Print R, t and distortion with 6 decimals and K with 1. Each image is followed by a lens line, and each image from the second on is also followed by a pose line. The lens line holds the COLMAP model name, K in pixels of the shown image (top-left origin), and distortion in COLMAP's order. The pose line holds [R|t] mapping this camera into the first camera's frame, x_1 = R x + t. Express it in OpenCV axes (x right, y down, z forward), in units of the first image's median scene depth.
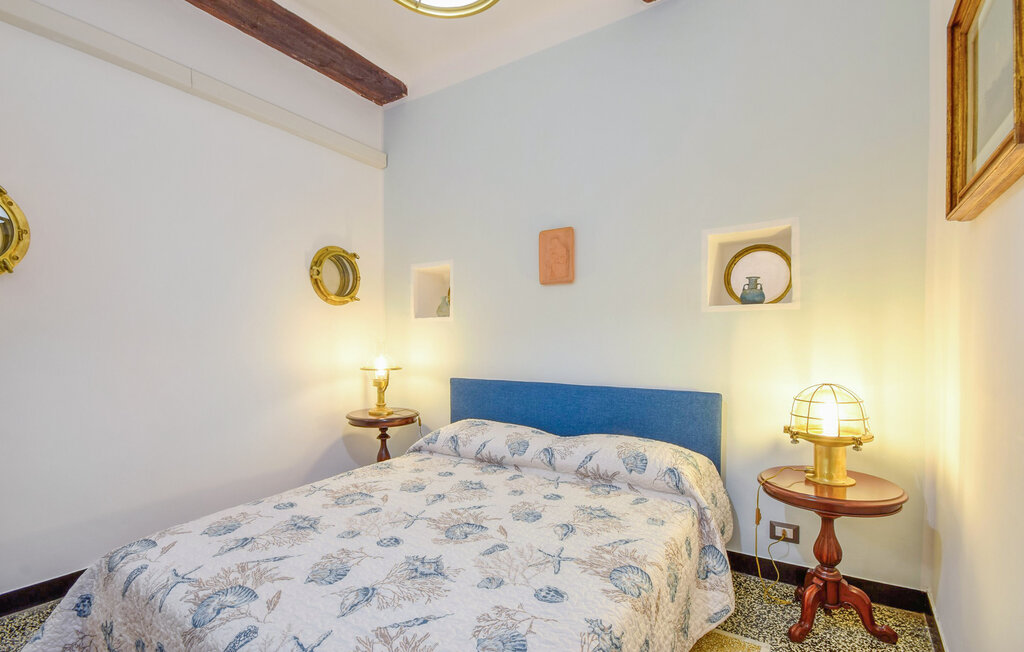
lens RADIAL K [[471.4, 0, 513.8], [0, 471.4, 353.3], [0, 0, 1]] dist [0.001556, -0.000107]
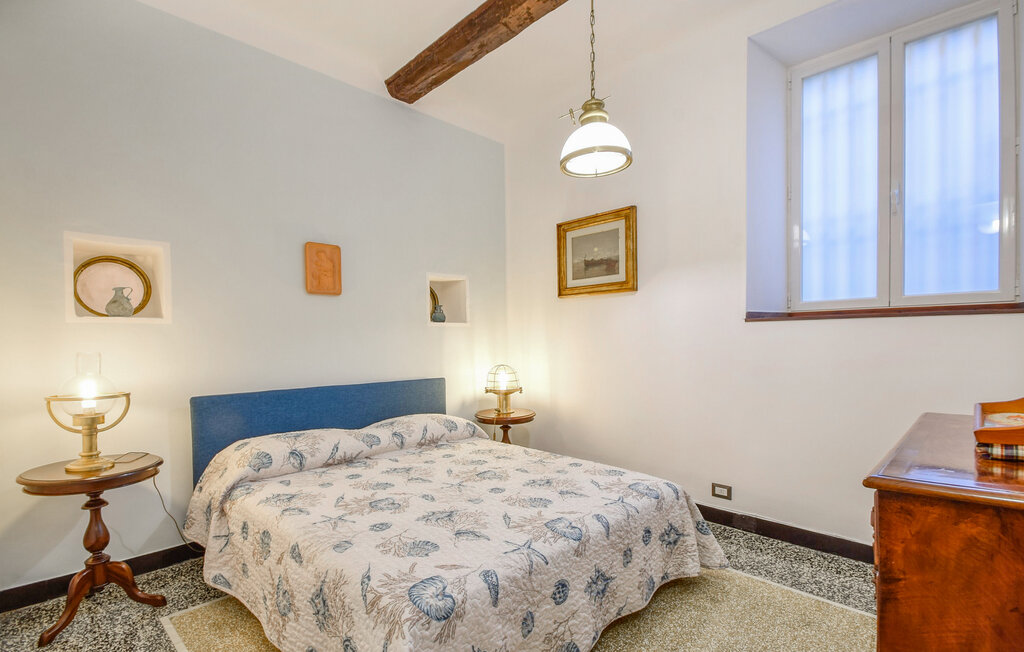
lens RADIAL K [[471.4, 0, 513.8], [0, 471.4, 353.3], [0, 0, 1]] dist [0.001556, -0.000107]
pose [[0.196194, -0.030583, 0.980088, -0.979638], [0.037248, 0.999025, 0.023718, -0.023559], [-0.979857, 0.031853, 0.197141, 0.401612]]
